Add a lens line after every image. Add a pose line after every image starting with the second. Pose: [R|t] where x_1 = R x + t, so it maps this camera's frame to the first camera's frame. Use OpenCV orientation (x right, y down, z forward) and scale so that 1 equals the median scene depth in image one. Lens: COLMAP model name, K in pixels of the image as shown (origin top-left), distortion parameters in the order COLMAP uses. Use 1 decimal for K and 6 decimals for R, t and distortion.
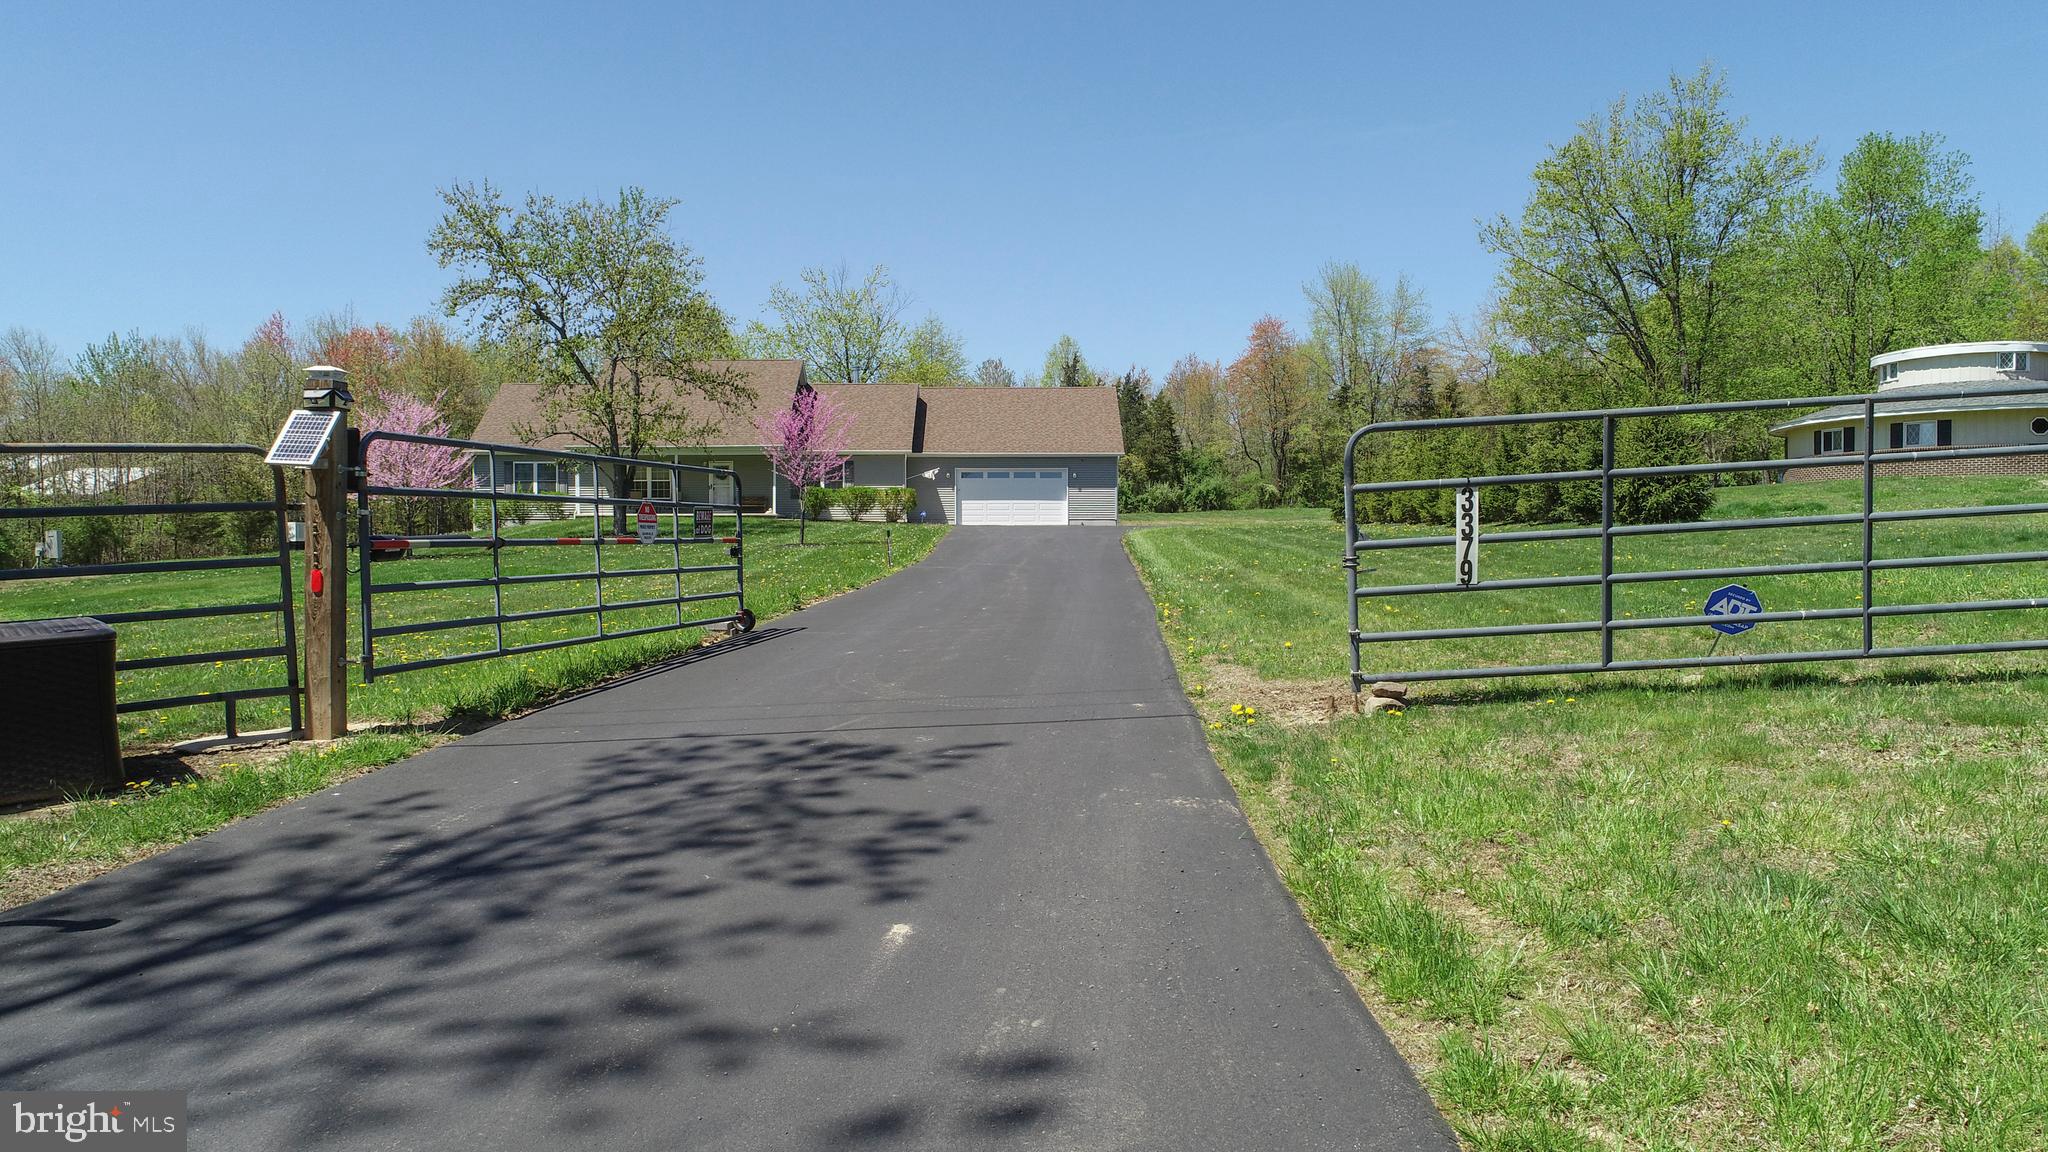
lens RADIAL K [[1389.8, 0, 1023.6], [0, 1389.8, 572.0], [0, 0, 1]] dist [-0.003785, 0.004101]
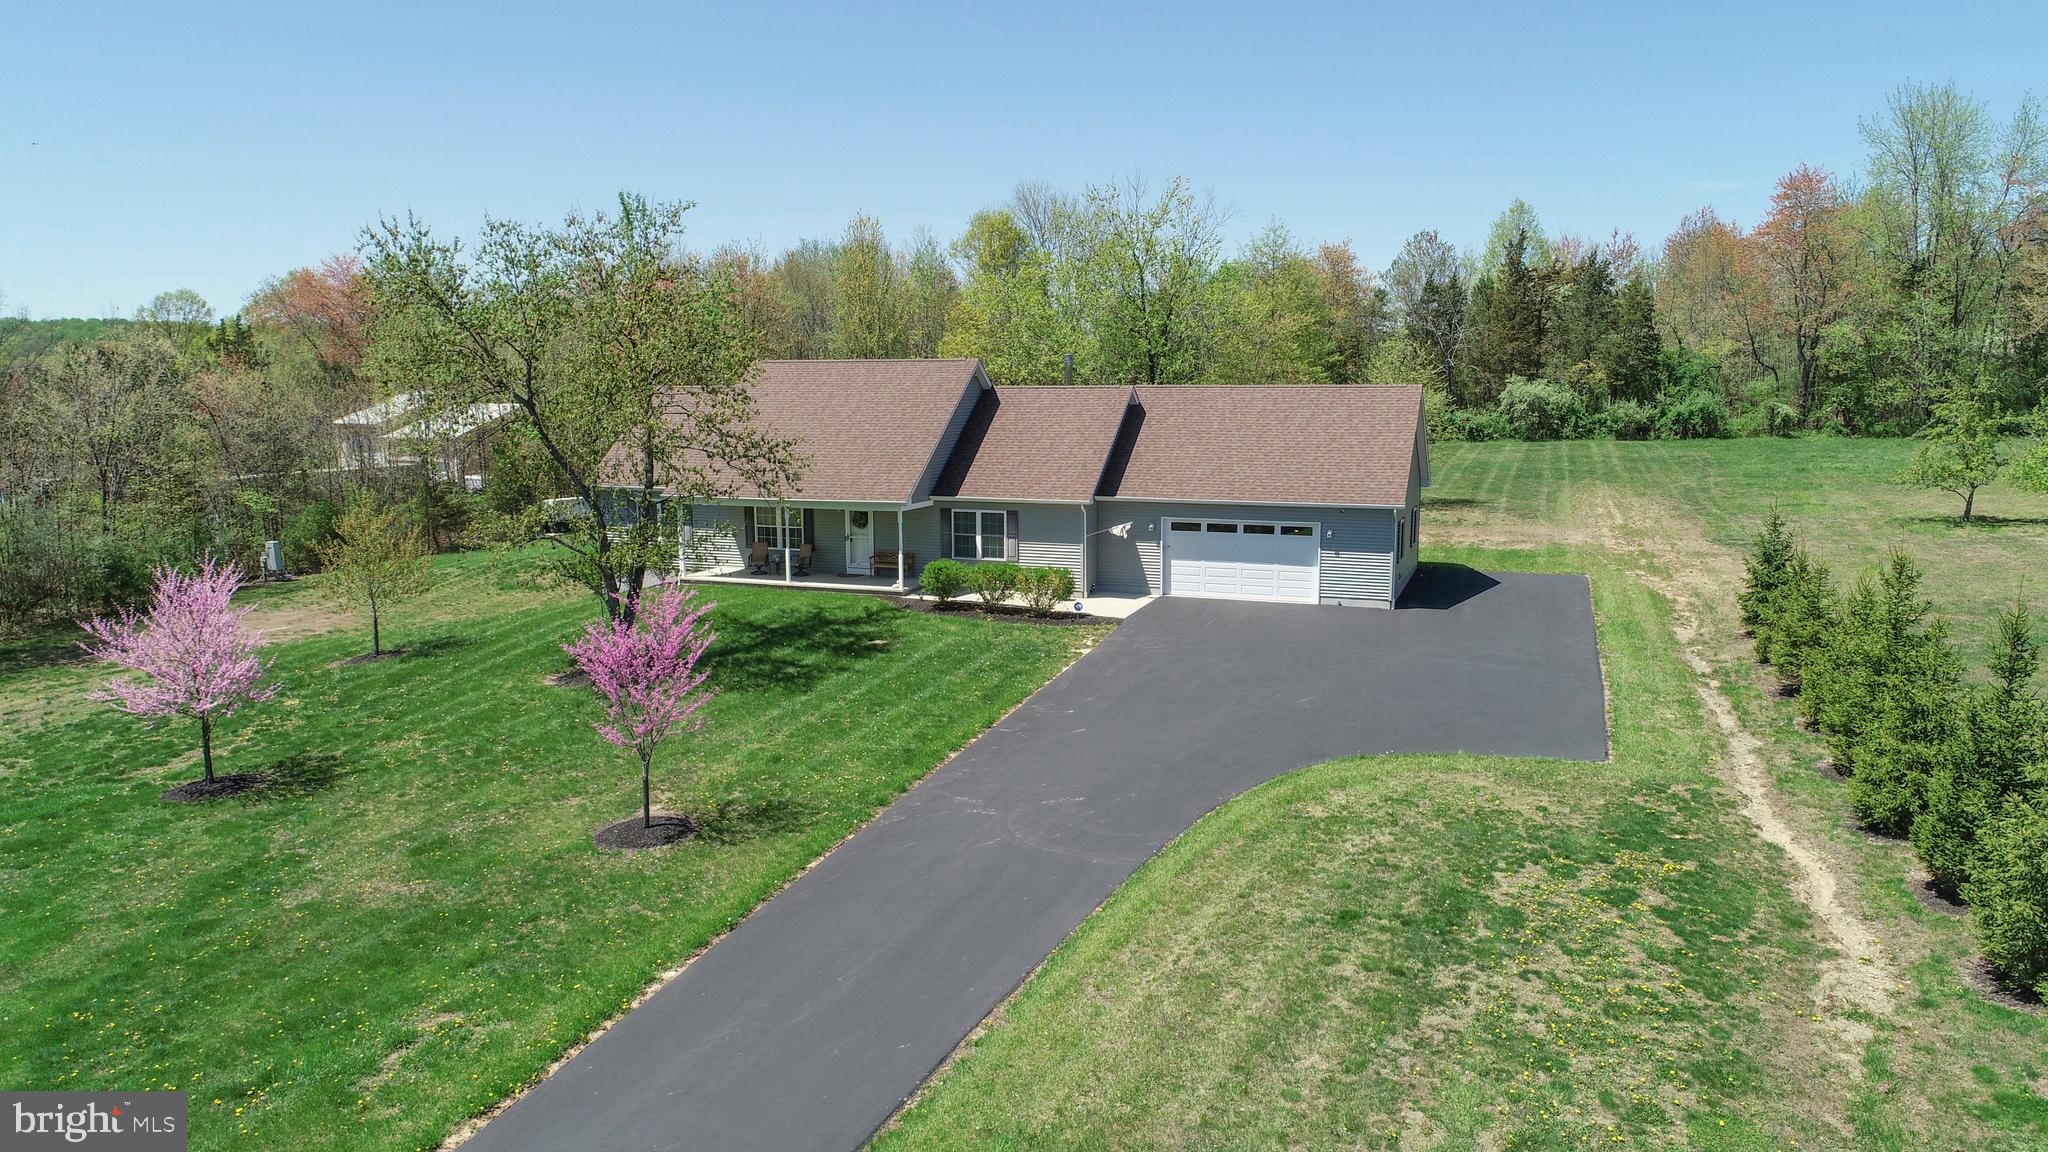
lens RADIAL K [[1389.8, 0, 1013.1], [0, 1389.8, 567.7], [0, 0, 1]] dist [-0.003785, 0.004101]
pose [[0.927116, 0.049456, -0.371496, 0.075358], [-0.000906, 0.991548, 0.129739, -0.072285], [0.374773, -0.119947, 0.919325, 0.156936]]
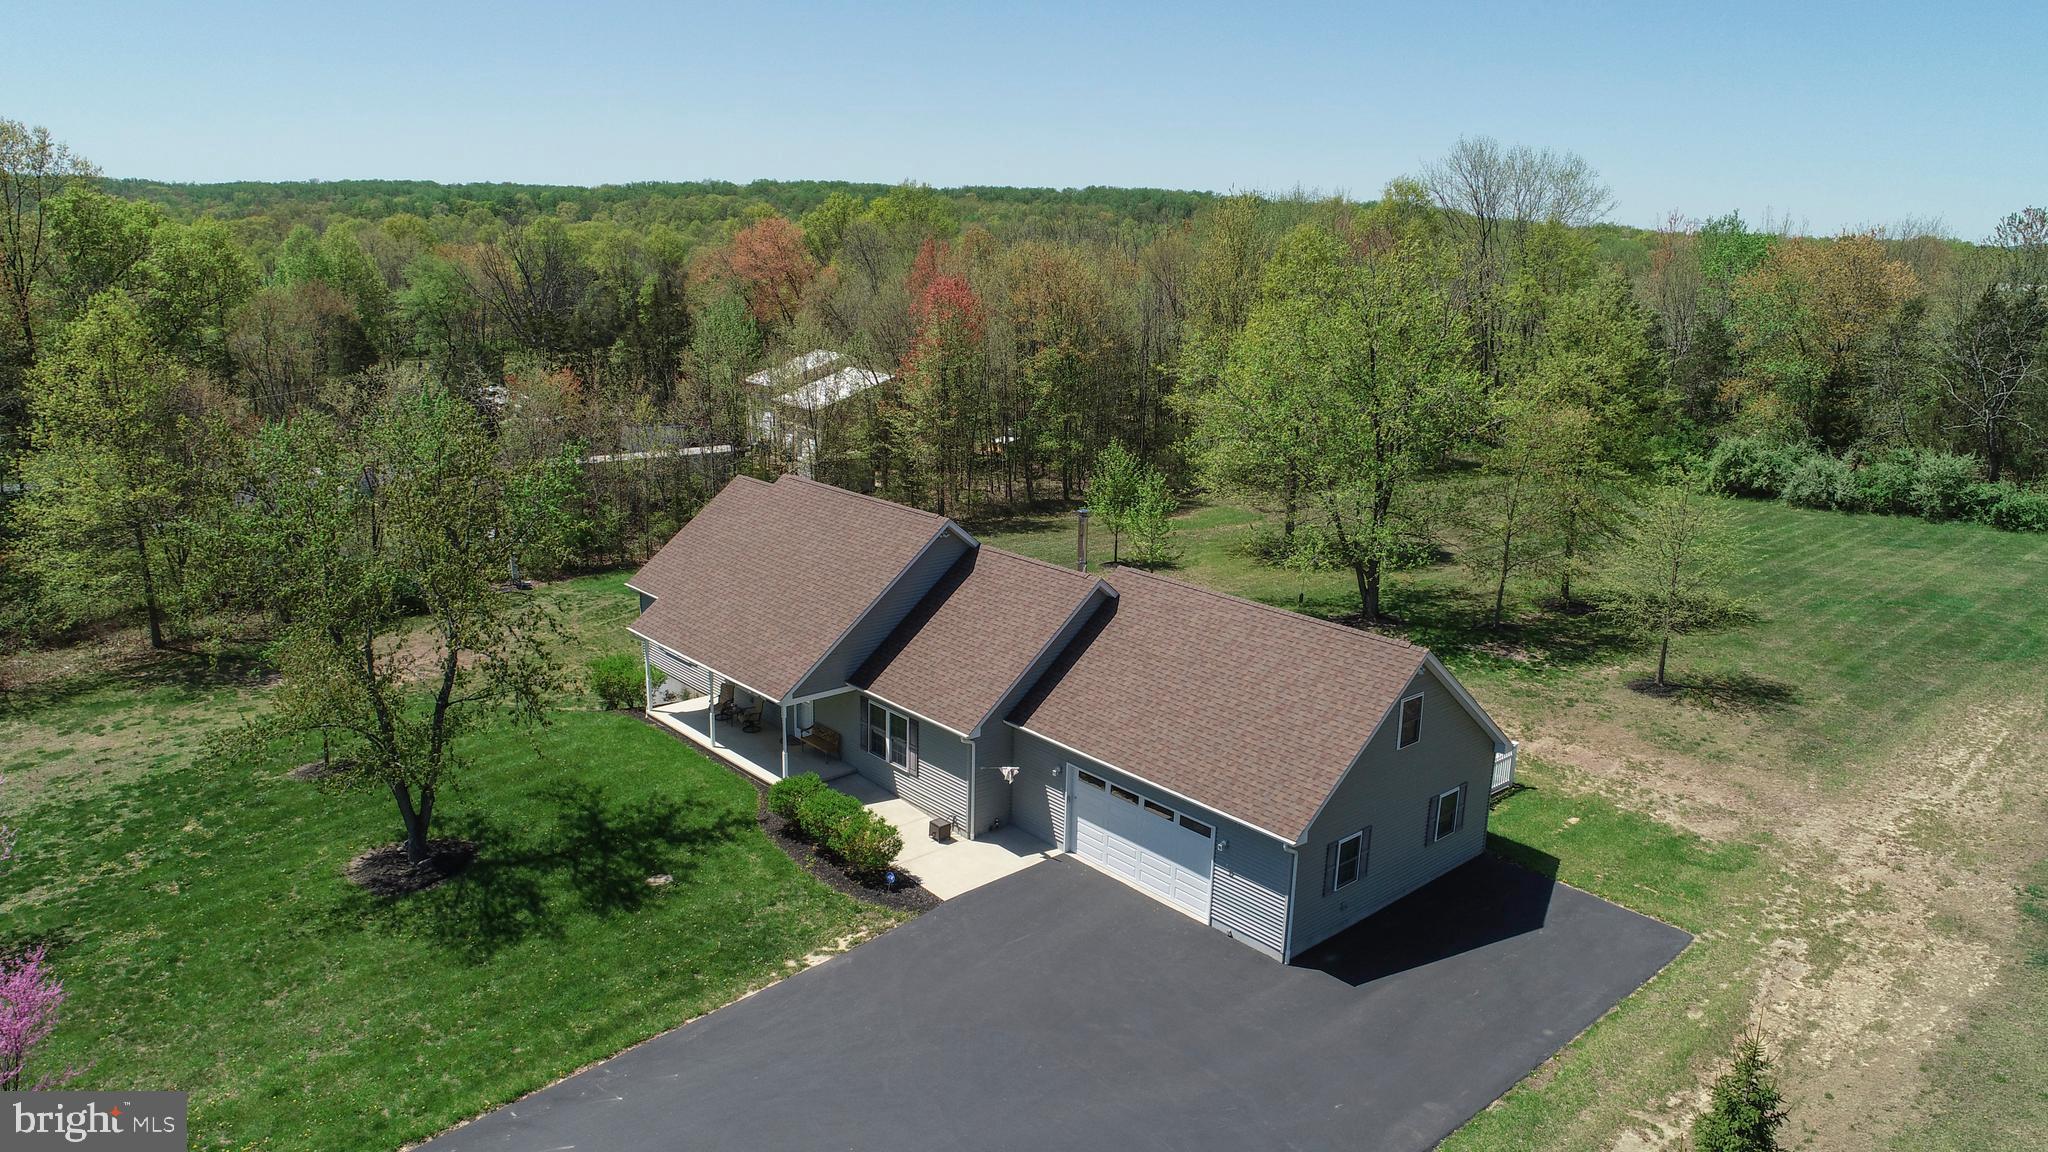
lens RADIAL K [[1389.8, 0, 1028.4], [0, 1389.8, 557.6], [0, 0, 1]] dist [-0.003785, 0.004101]
pose [[0.659315, 0.196742, -0.725669, 0.176495], [-0.035861, 0.972287, 0.231023, -0.149010], [0.751011, -0.126294, 0.648099, 0.316310]]
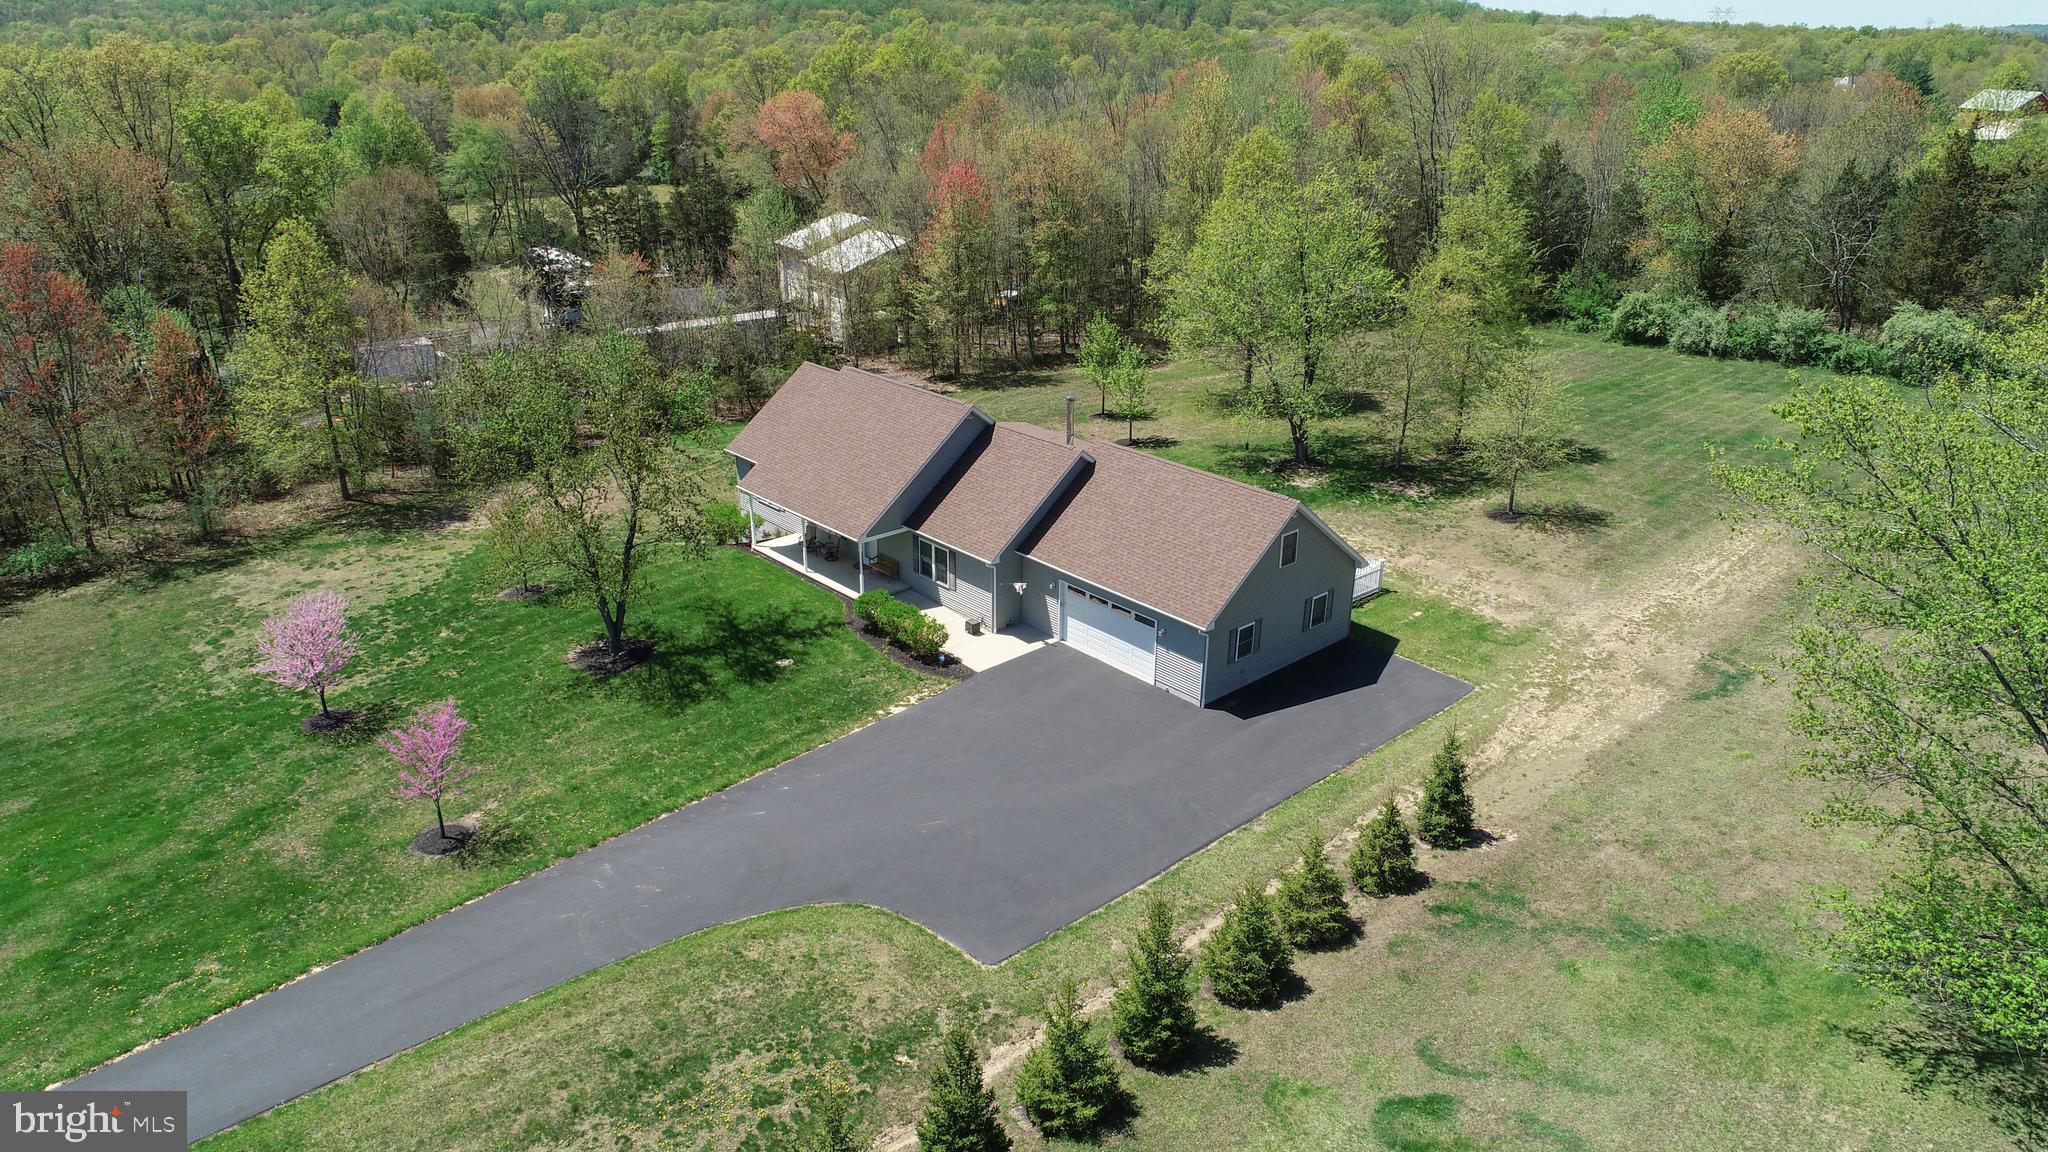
lens RADIAL K [[1389.8, 0, 1029.4], [0, 1389.8, 588.2], [0, 0, 1]] dist [-0.003785, 0.004101]
pose [[0.660569, 0.297176, -0.689445, 0.267674], [-0.019247, 0.924725, 0.380150, -0.199756], [0.750518, -0.237845, 0.616565, 0.235323]]
